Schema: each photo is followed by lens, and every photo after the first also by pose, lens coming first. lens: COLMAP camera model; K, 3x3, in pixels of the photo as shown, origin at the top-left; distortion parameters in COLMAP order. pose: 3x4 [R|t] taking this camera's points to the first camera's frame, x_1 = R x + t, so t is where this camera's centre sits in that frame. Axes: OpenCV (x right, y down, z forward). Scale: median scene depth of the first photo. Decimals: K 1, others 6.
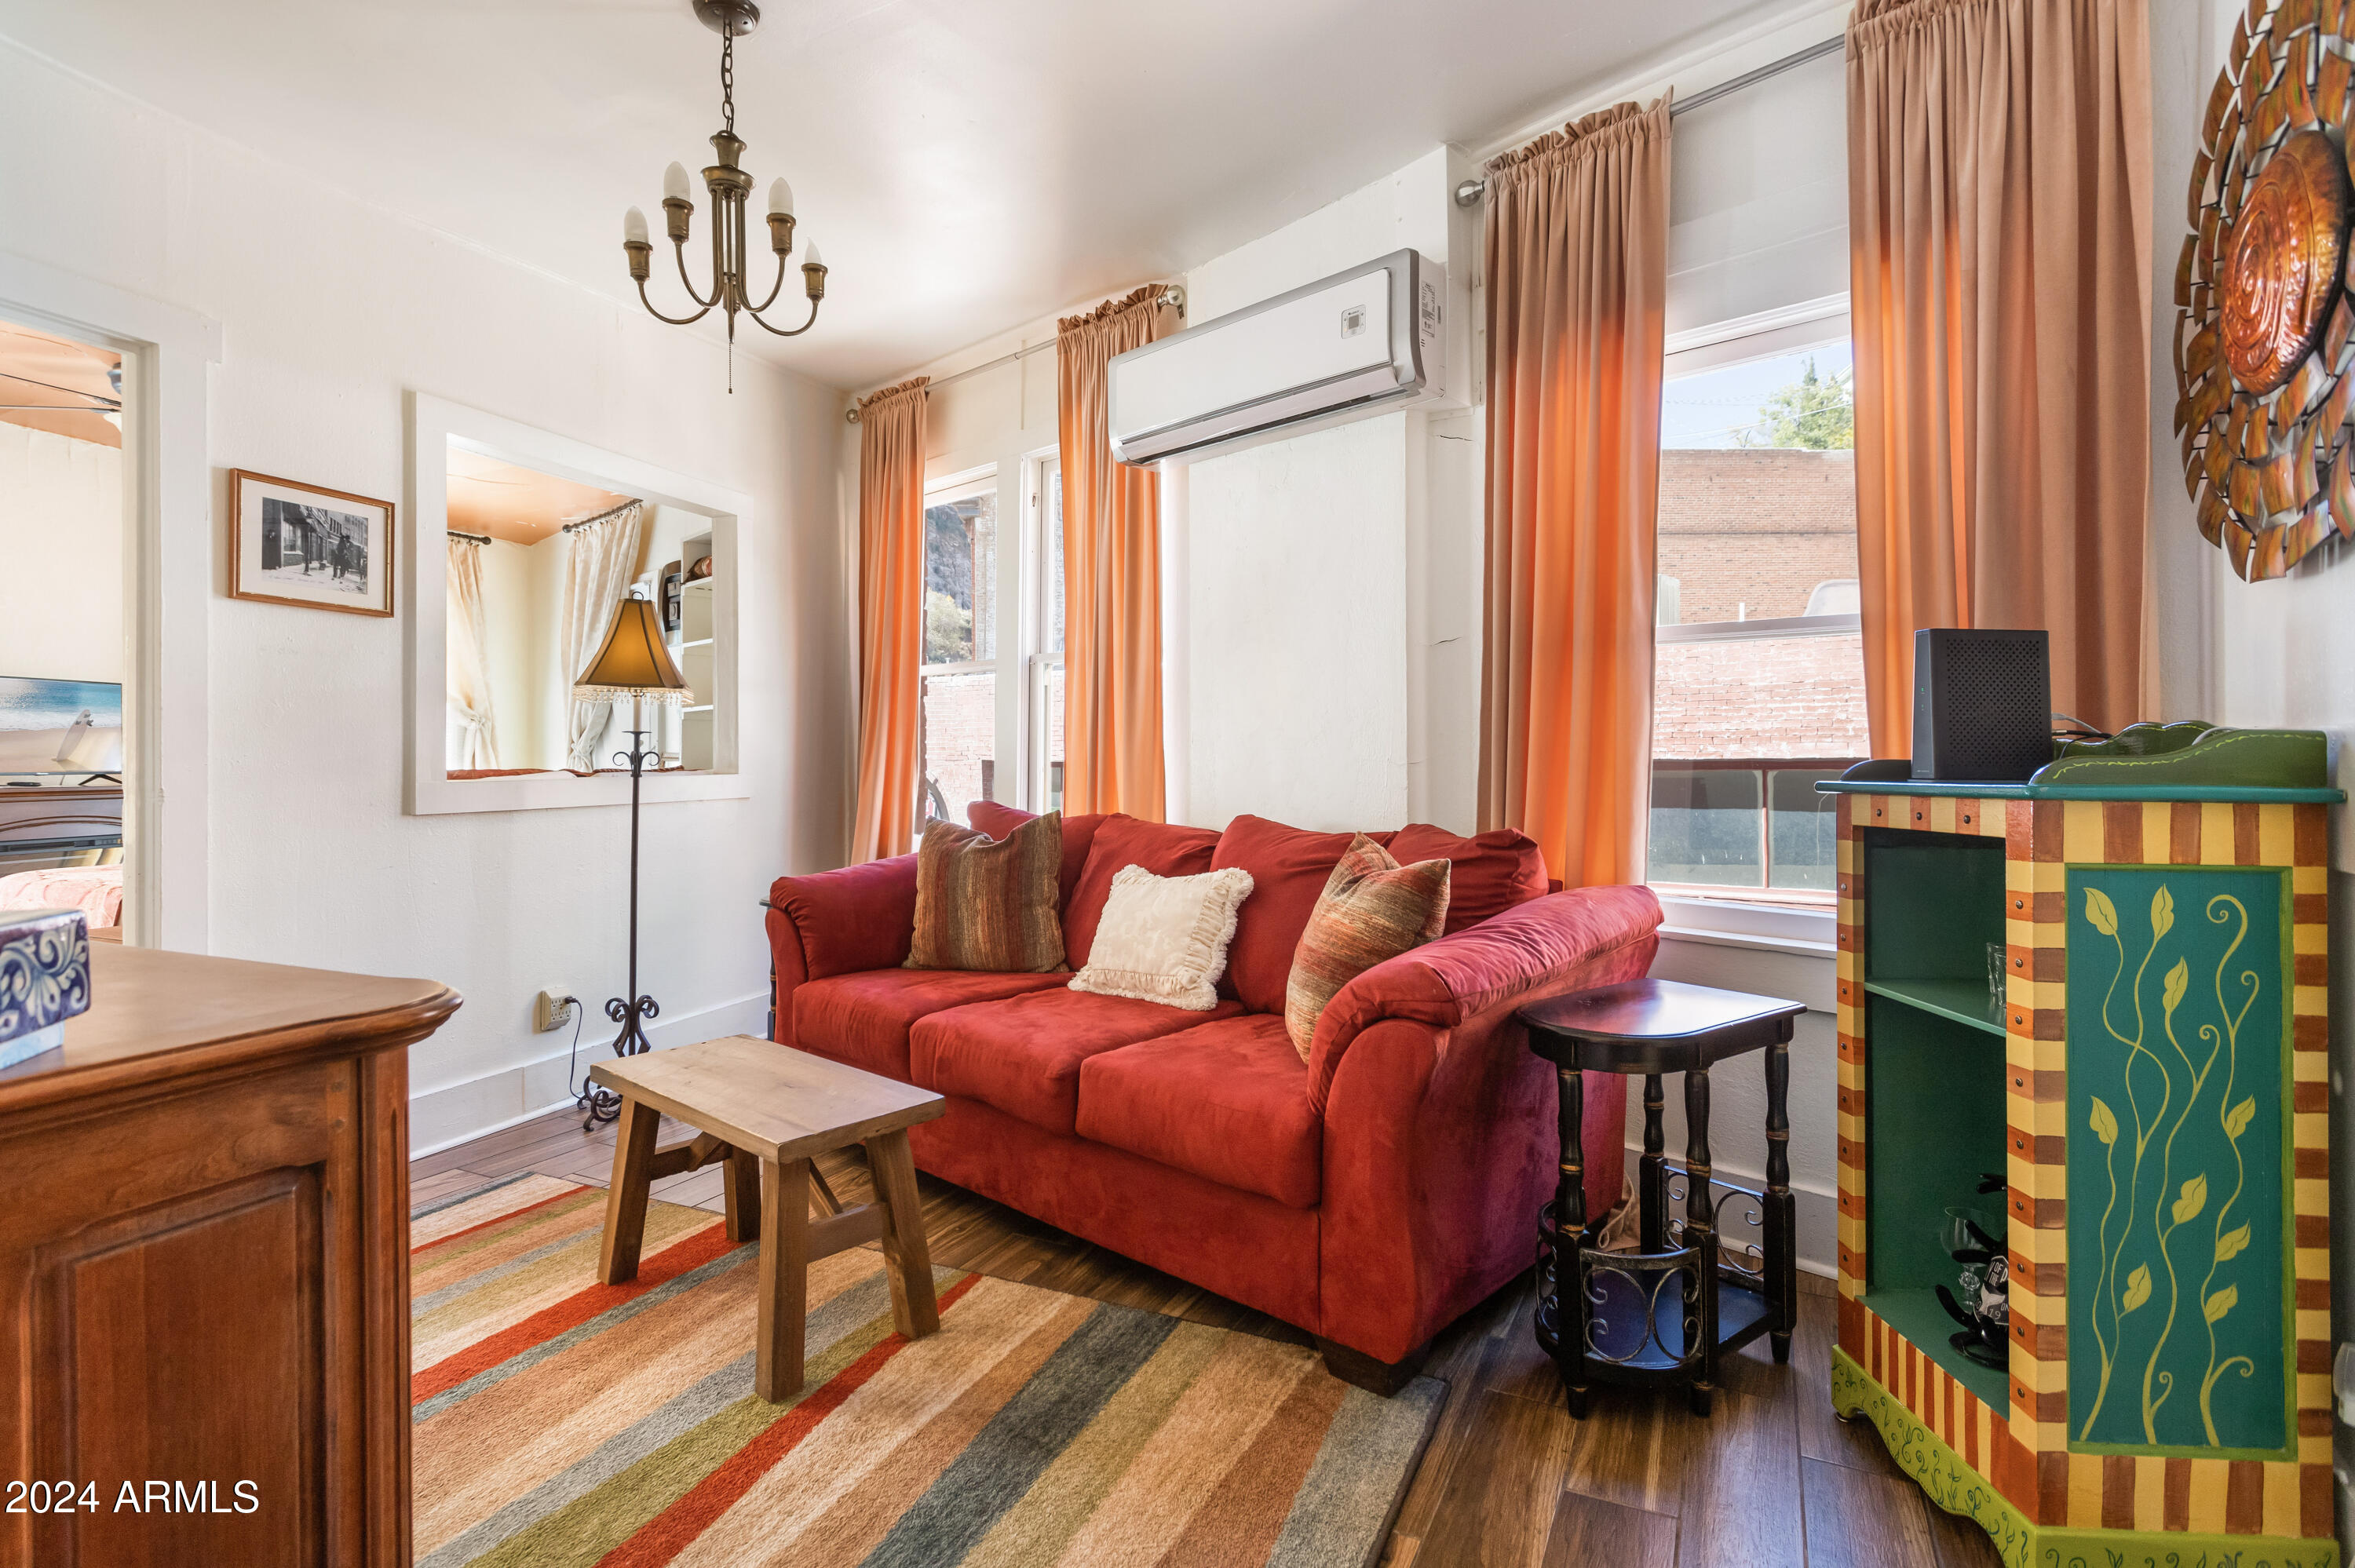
lens RADIAL K [[1128.1, 0, 1177.9], [0, 1128.1, 778.5], [0, 0, 1]] dist [-0.002448, -0.000520]
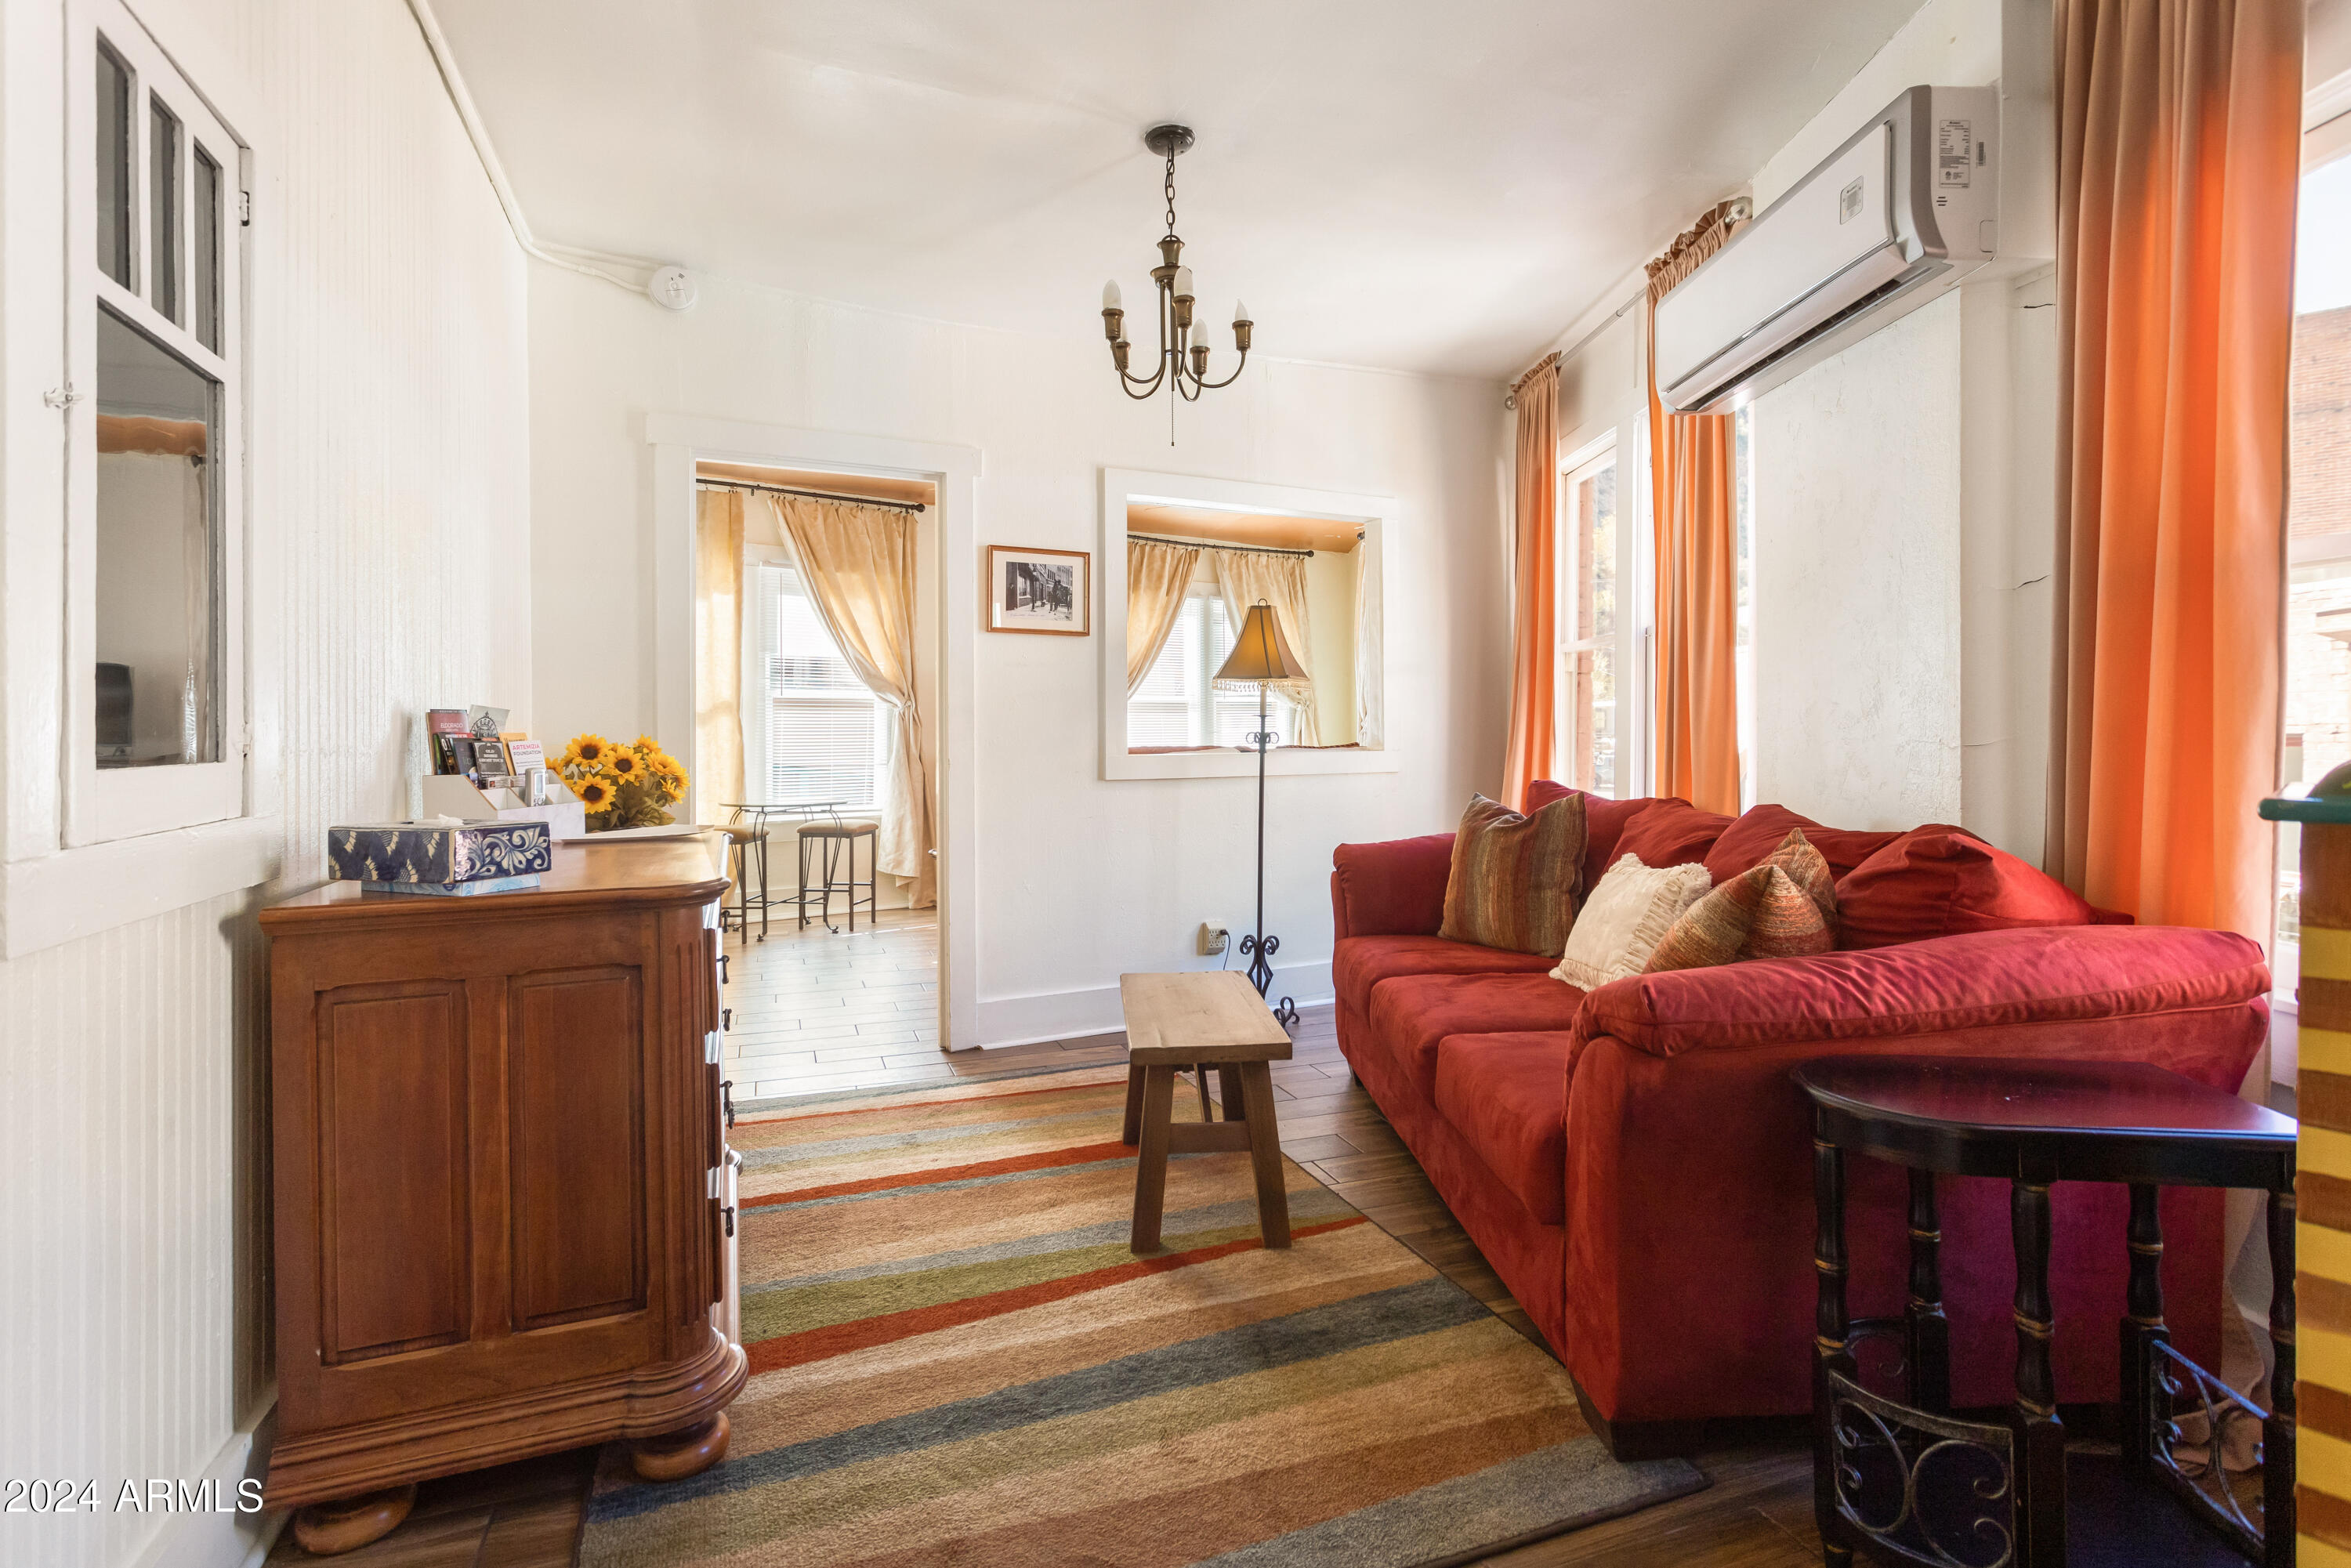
lens RADIAL K [[1126.3, 0, 1177.4], [0, 1126.3, 764.7], [0, 0, 1]] dist [-0.002448, -0.000520]
pose [[0.731199, 0.015652, -0.681985, 0.363204], [-0.007916, 0.999864, 0.014460, -0.007996], [0.682119, -0.005174, 0.731223, 0.077705]]
